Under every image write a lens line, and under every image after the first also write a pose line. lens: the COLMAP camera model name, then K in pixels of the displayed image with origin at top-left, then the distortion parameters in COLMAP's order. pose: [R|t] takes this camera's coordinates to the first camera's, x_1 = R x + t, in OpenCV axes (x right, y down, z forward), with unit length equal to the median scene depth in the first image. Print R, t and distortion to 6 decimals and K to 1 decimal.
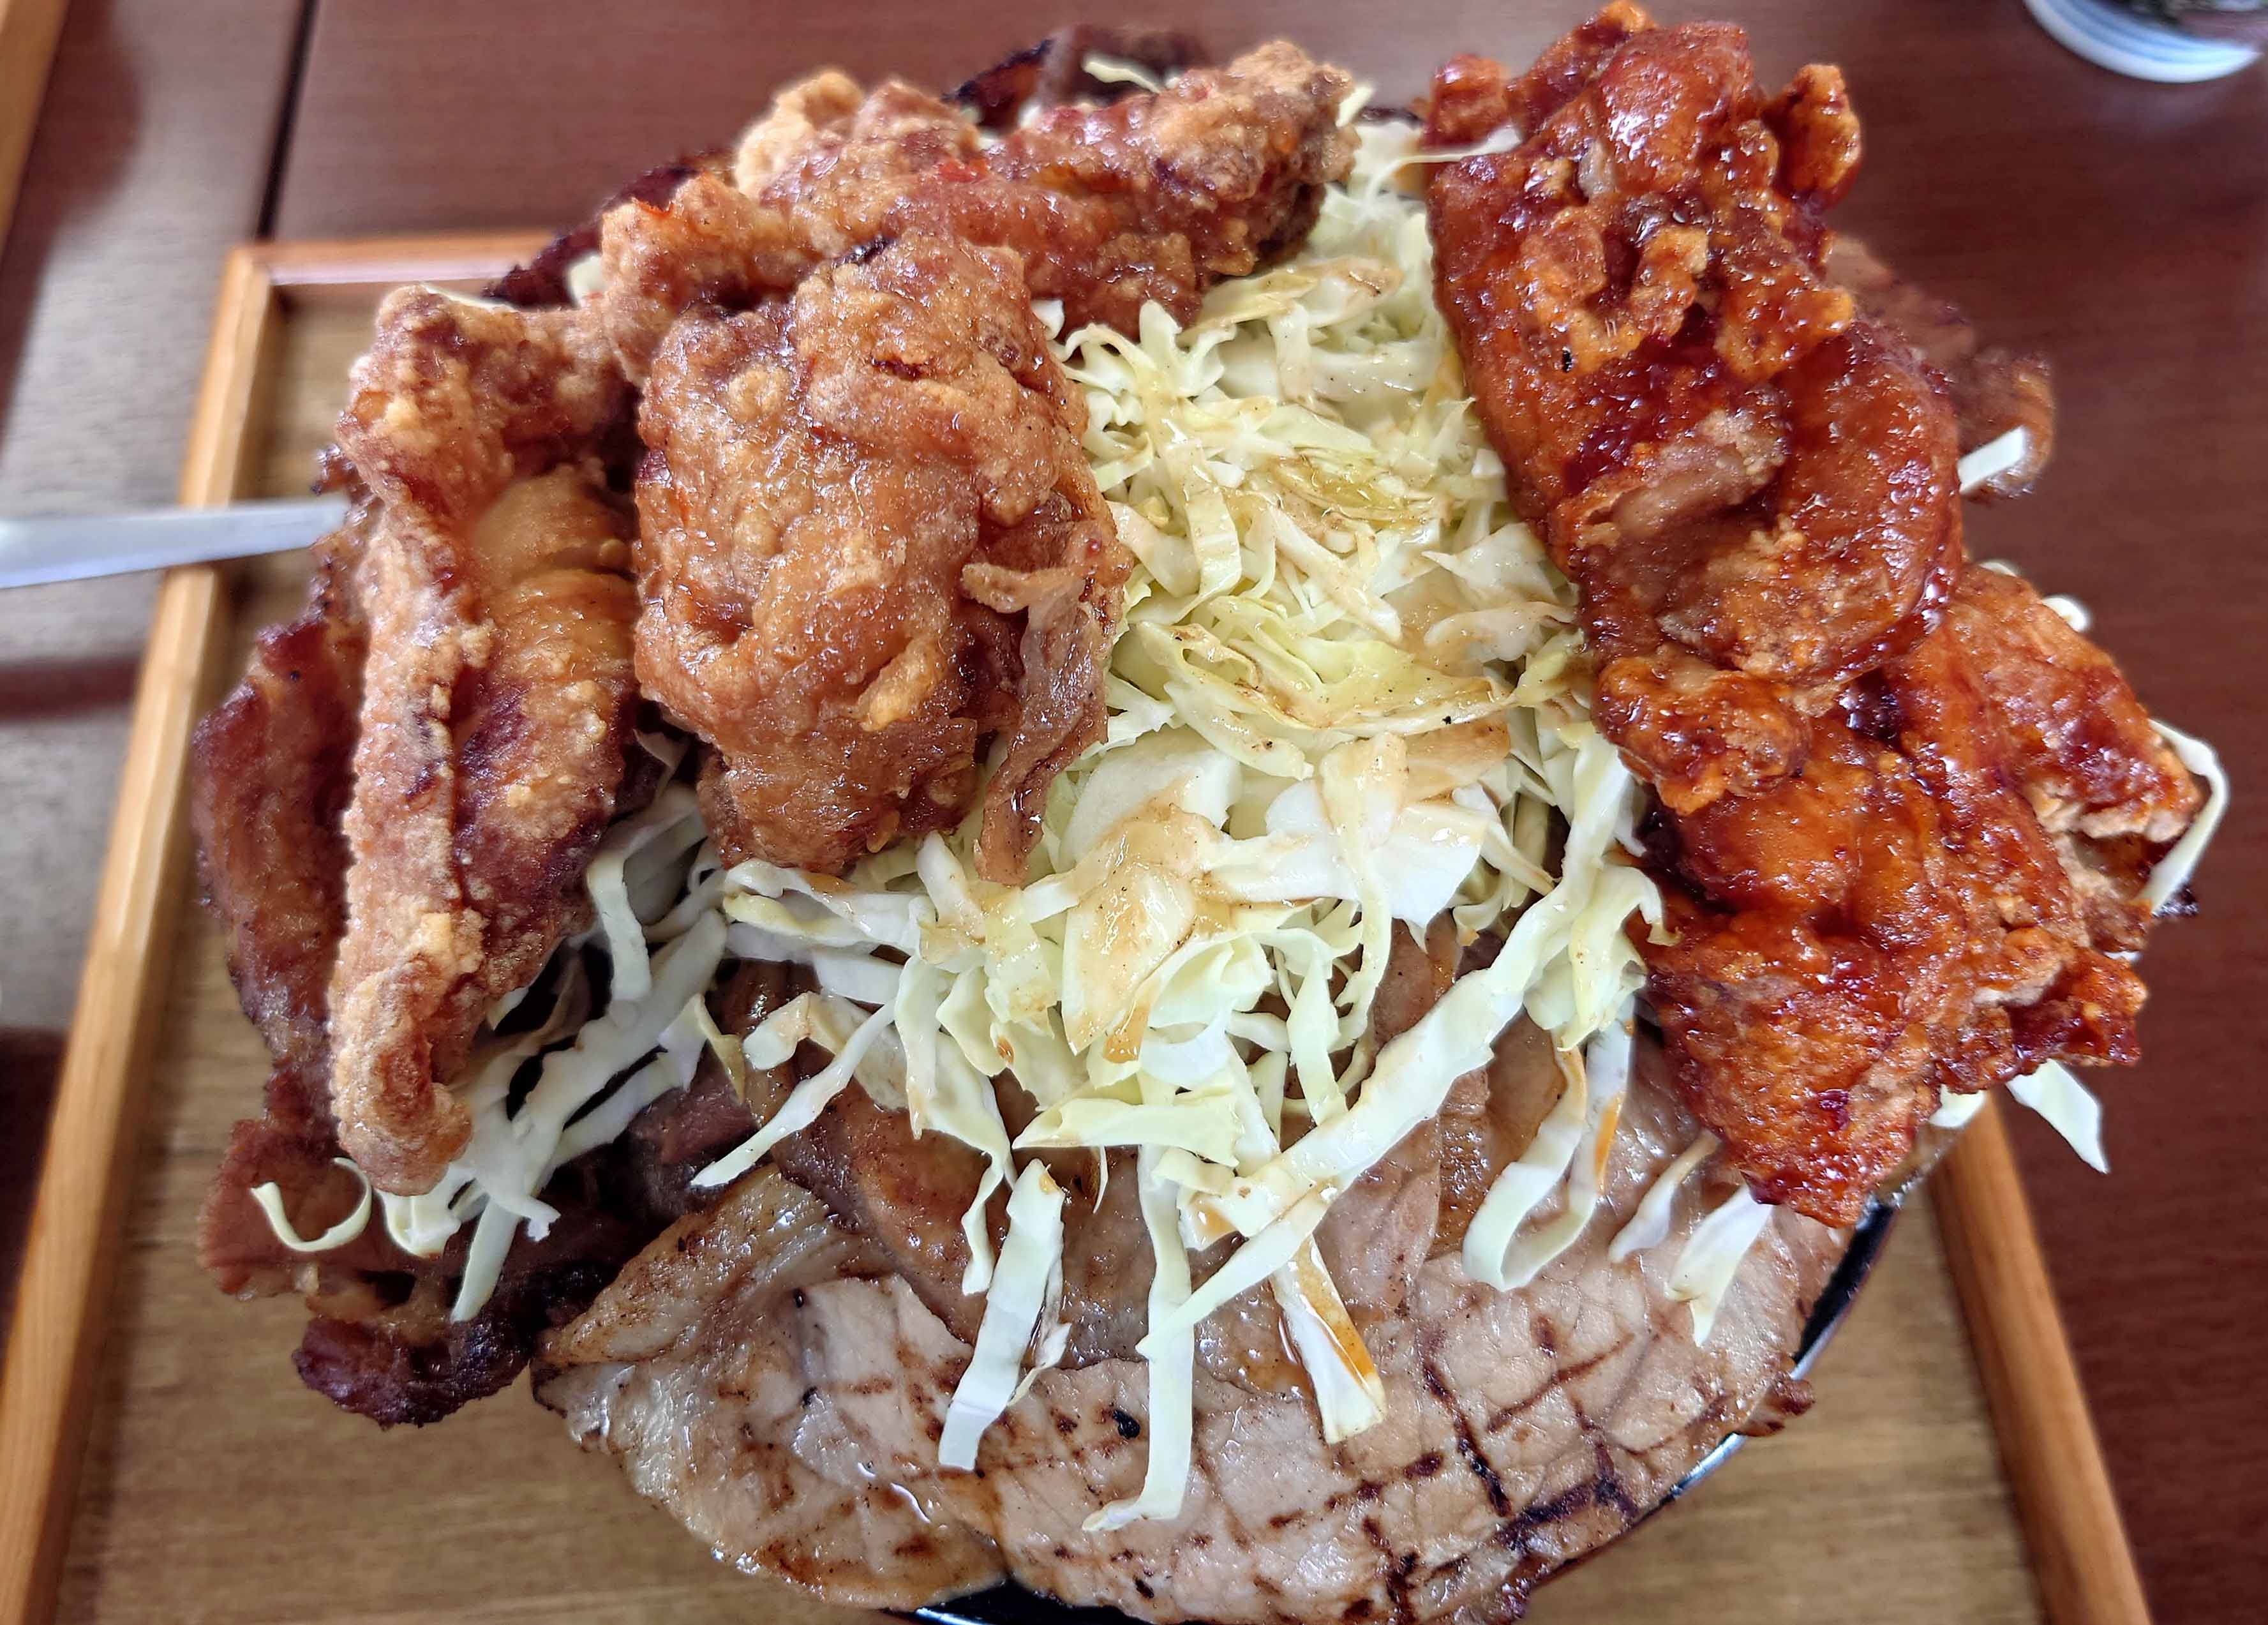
lens RADIAL K [[2005.2, 0, 1134.0], [0, 2005.2, 812.5], [0, 0, 1]] dist [-0.012780, 0.131446]
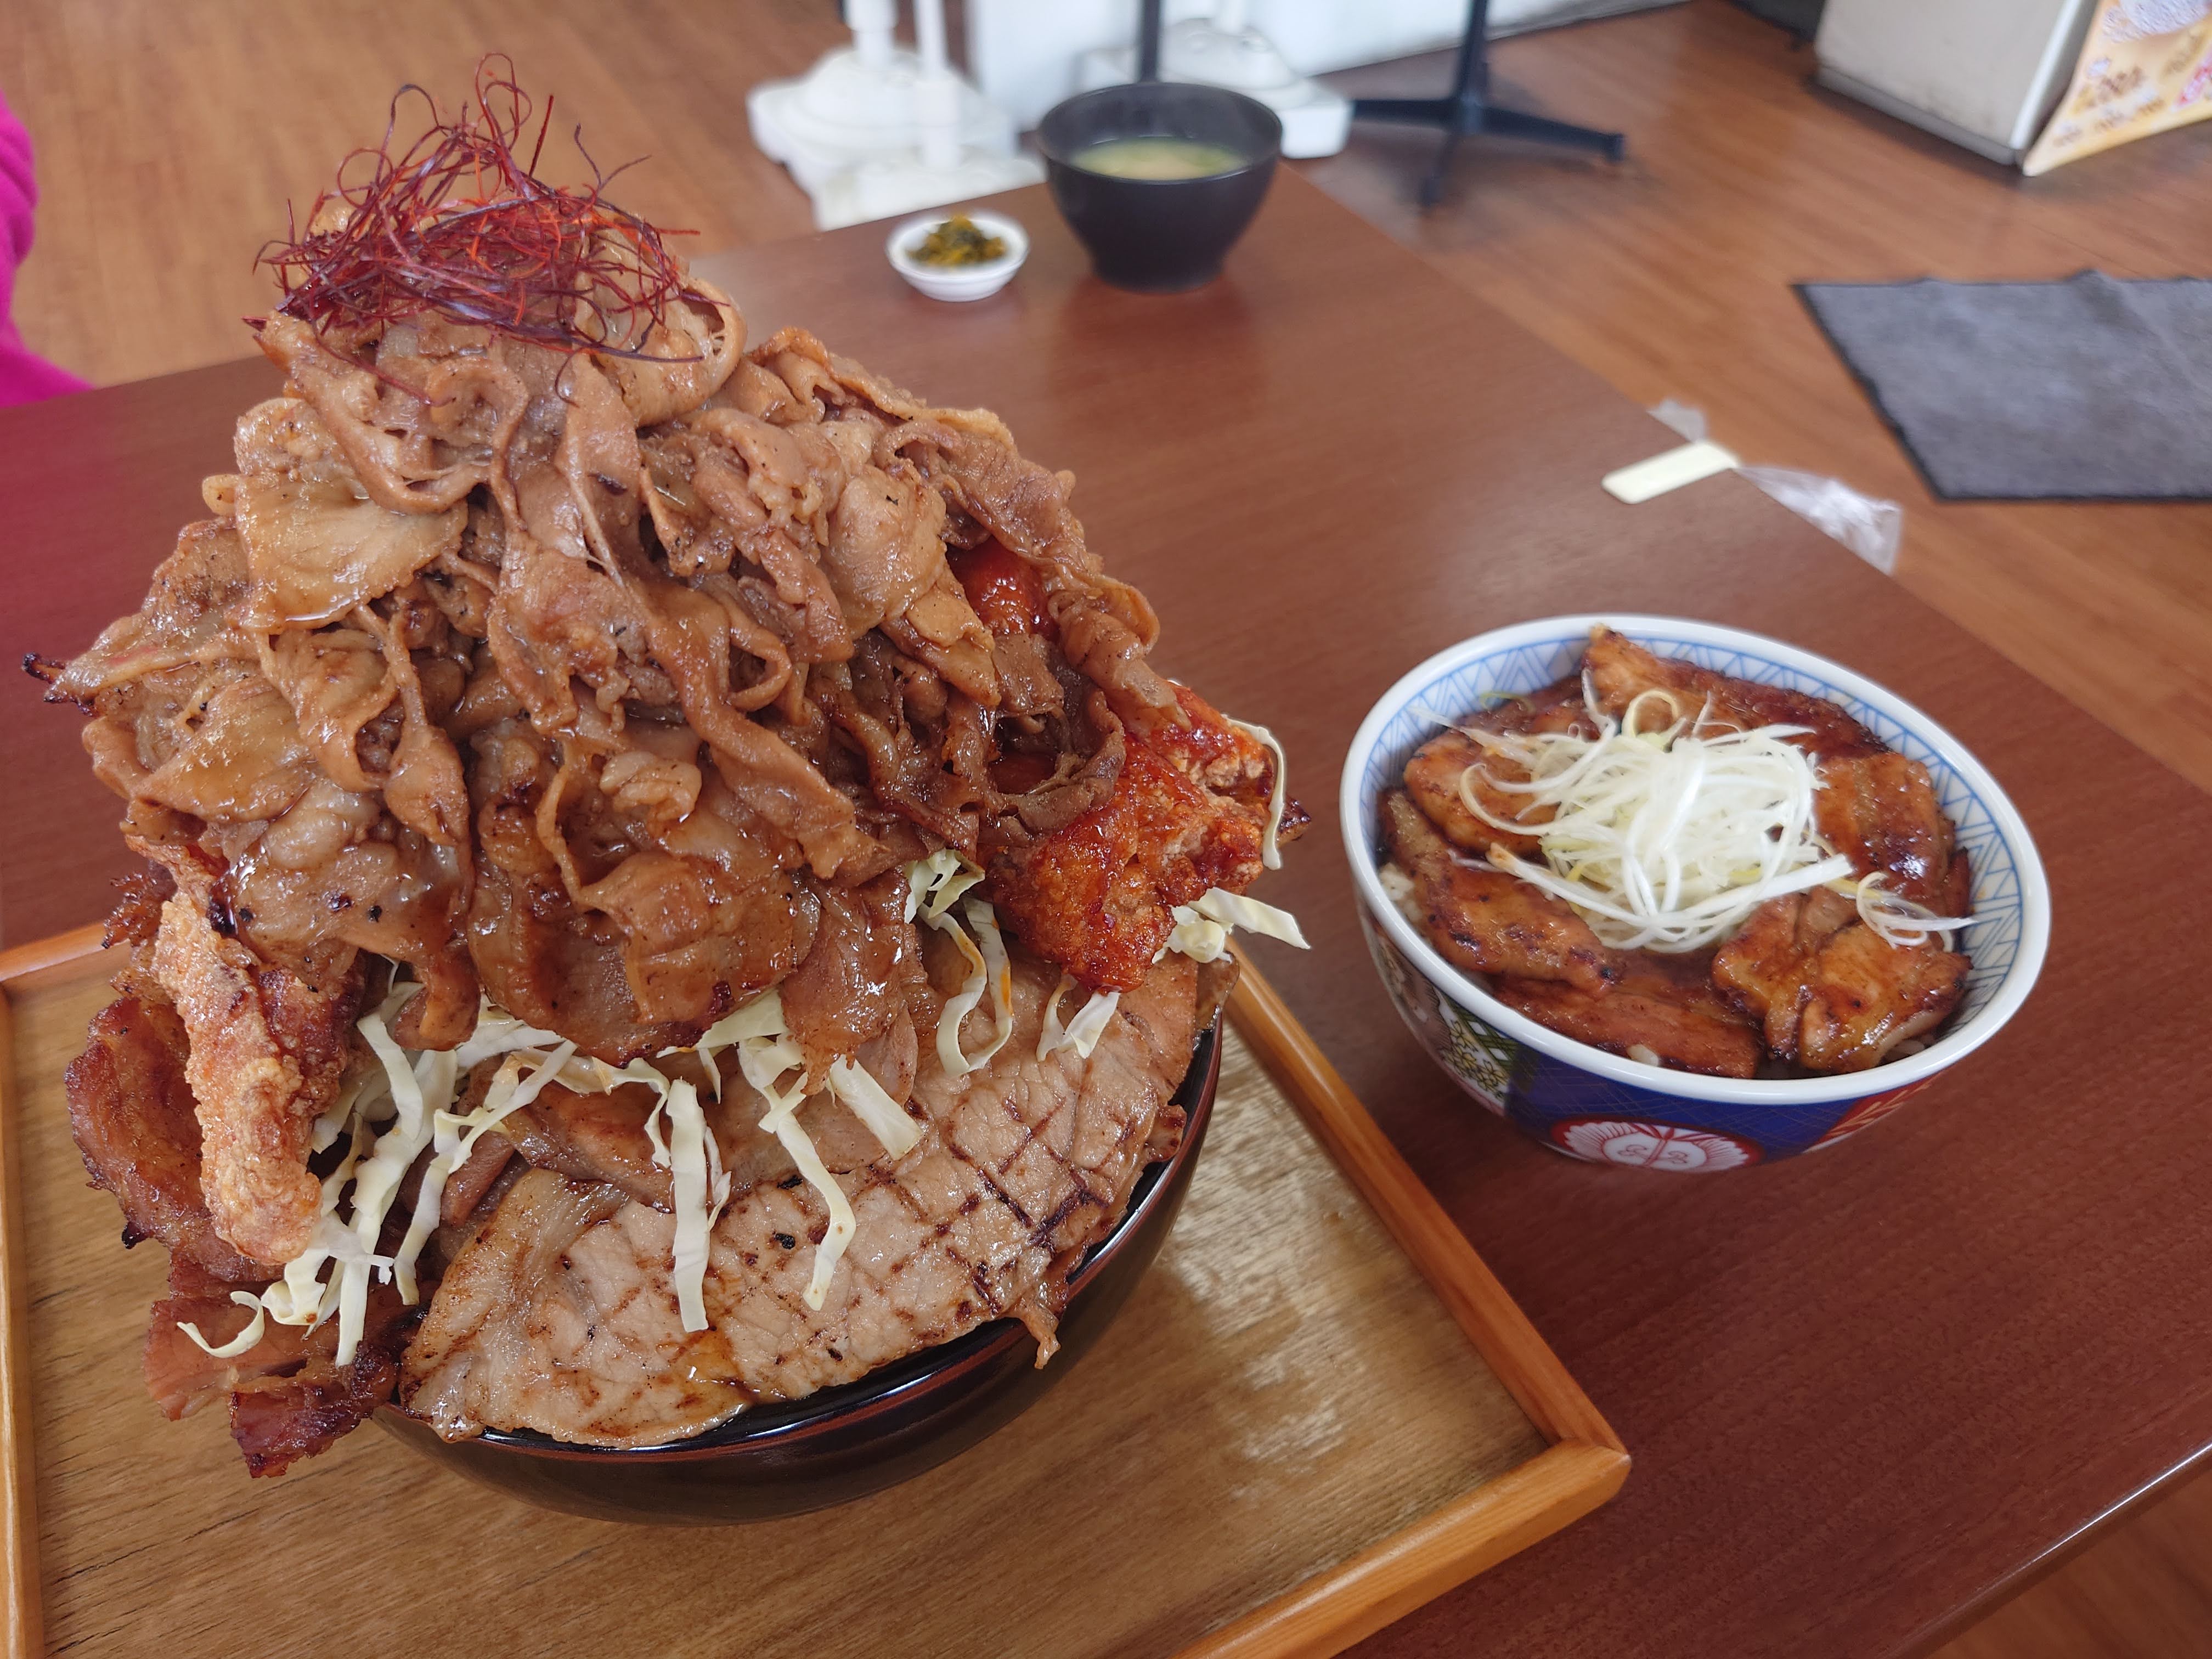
lens RADIAL K [[1674.0, 0, 1116.2], [0, 1674.0, 881.5], [0, 0, 1]] dist [0.003413, 0.005501]
pose [[0.920284, -0.300818, 0.250173, -0.009497], [0.359653, 0.902167, -0.238211, 0.449945], [-0.154040, 0.309197, 0.938440, -0.390536]]
